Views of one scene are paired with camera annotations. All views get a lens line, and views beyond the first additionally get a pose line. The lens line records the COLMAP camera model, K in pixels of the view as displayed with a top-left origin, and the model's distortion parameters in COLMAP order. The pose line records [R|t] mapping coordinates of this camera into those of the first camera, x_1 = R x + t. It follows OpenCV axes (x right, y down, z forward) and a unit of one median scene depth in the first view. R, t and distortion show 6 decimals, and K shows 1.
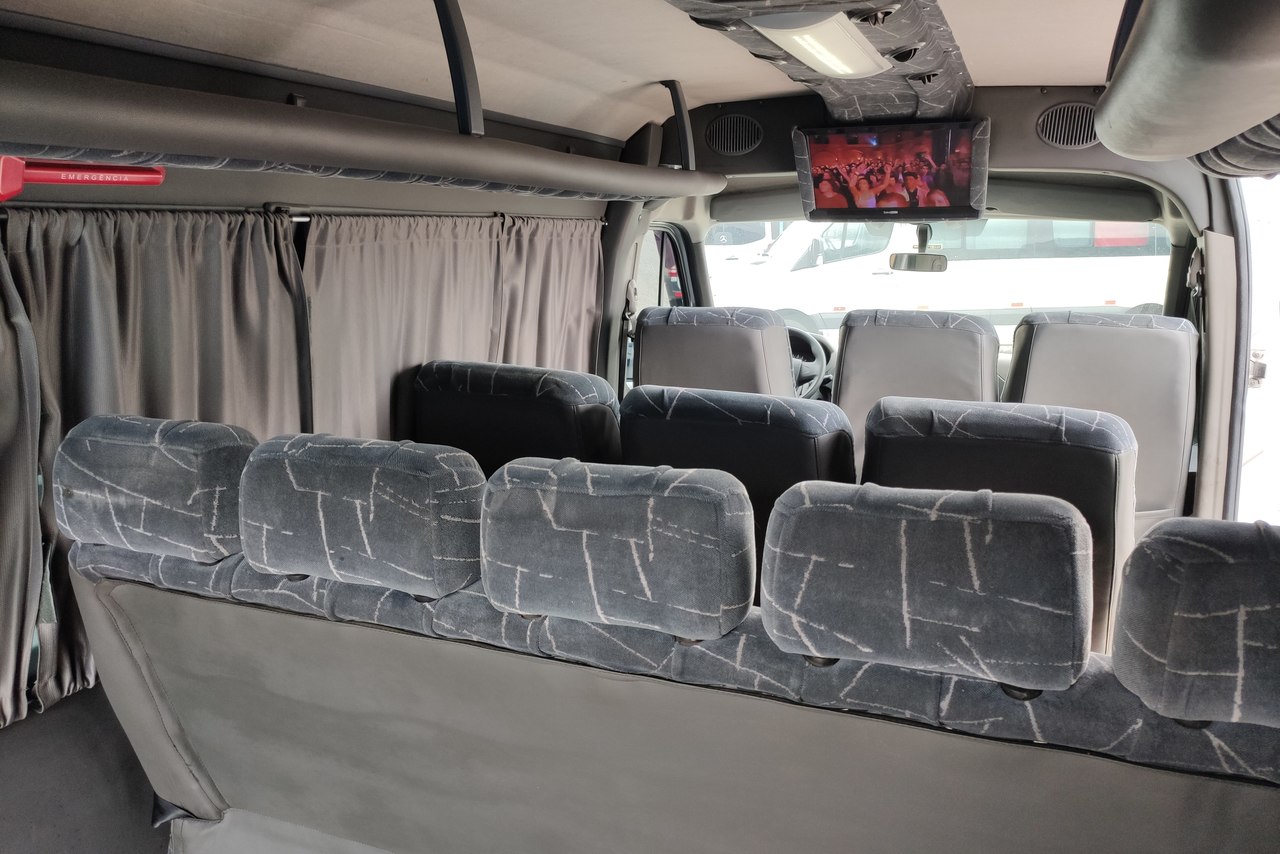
lens RADIAL K [[961.9, 0, 634.9], [0, 961.9, 428.6], [0, 0, 1]] dist [0.074839, -0.098558]
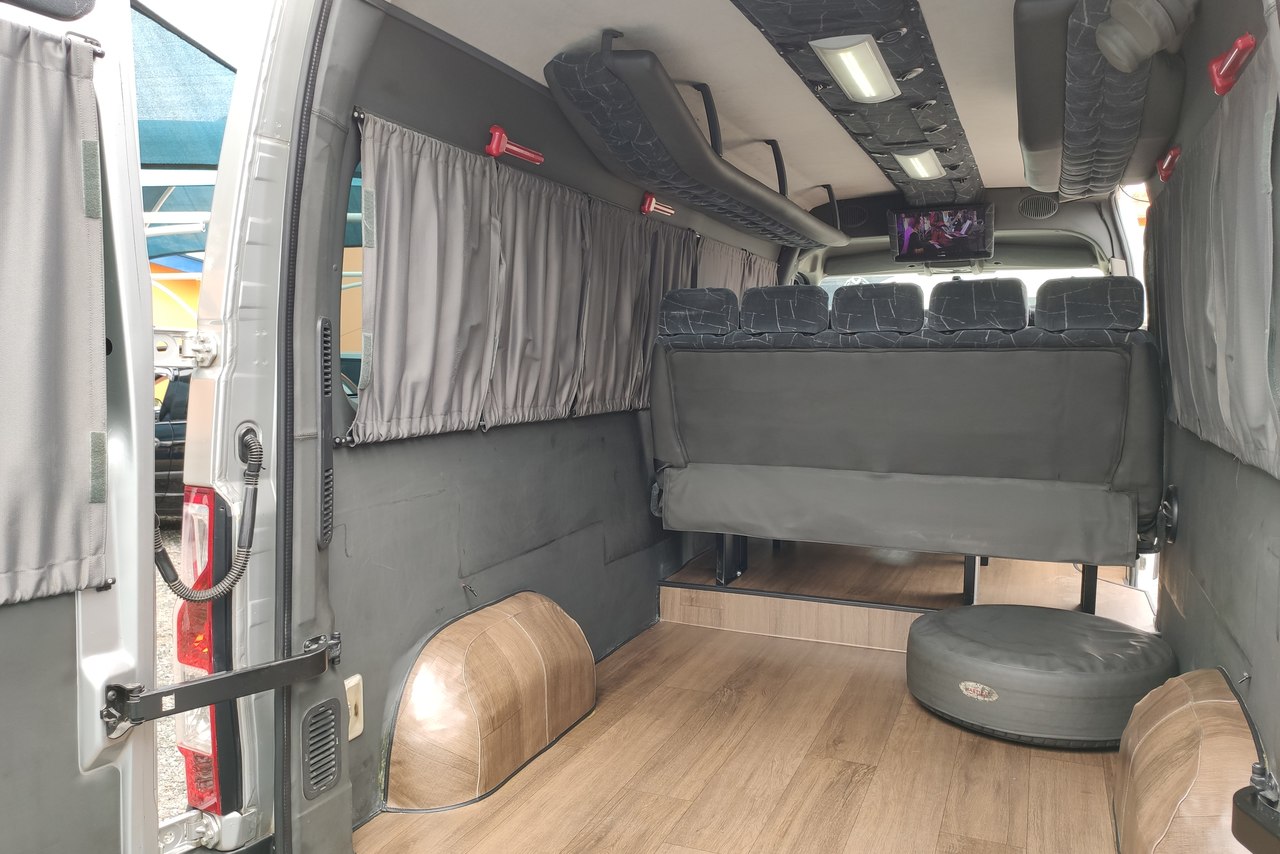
lens RADIAL K [[961.9, 0, 634.9], [0, 961.9, 428.6], [0, 0, 1]] dist [0.074839, -0.098558]
pose [[0.999856, 0.000260, -0.016956, -0.332783], [-0.002515, 0.991101, -0.133085, 0.406133], [0.016770, 0.133108, 0.990960, -0.912765]]
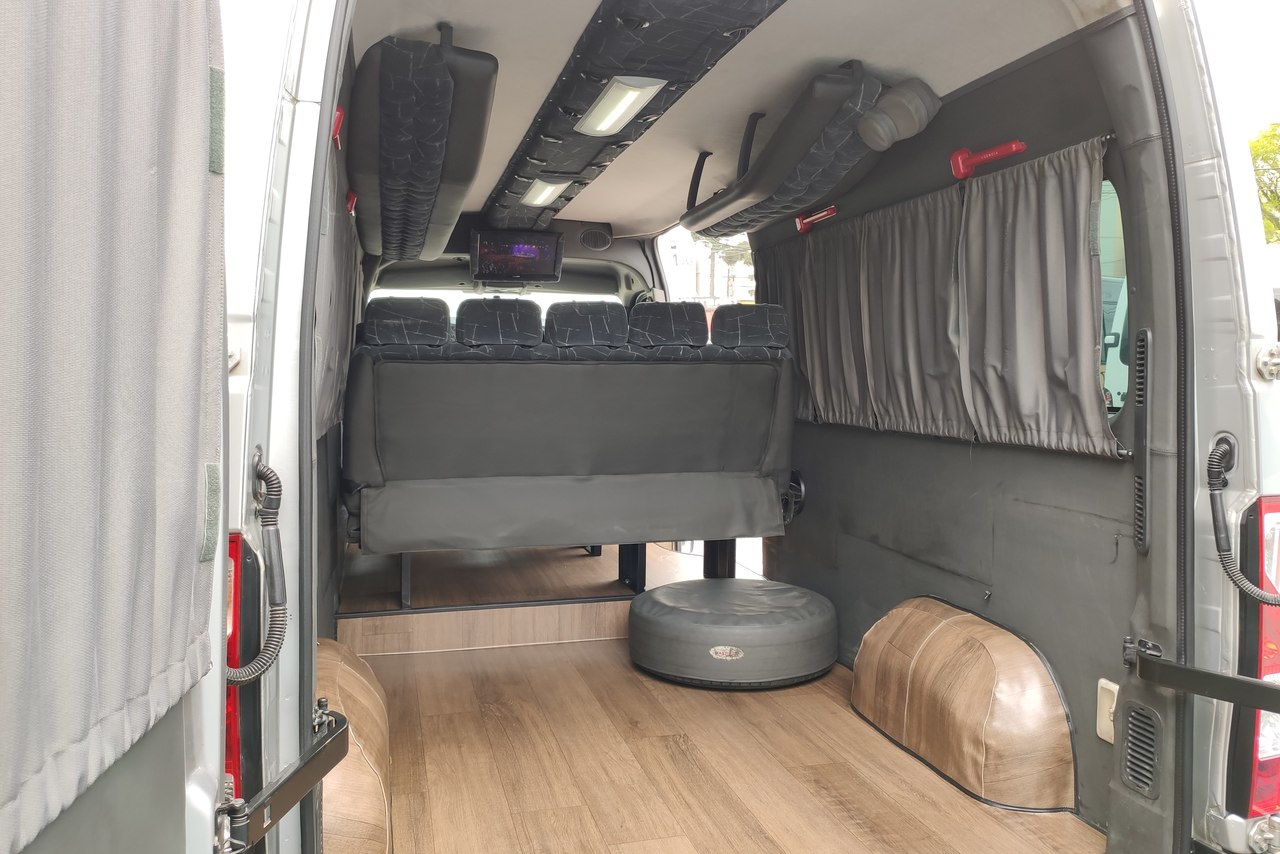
lens RADIAL K [[966.8, 0, 640.0], [0, 966.8, 427.0], [0, 0, 1]] dist [0.081714, -0.091596]
pose [[0.803656, -0.036318, 0.593985, -0.841518], [0.125199, 0.986115, -0.109100, 0.382423], [-0.581775, 0.162045, 0.797044, -0.778253]]
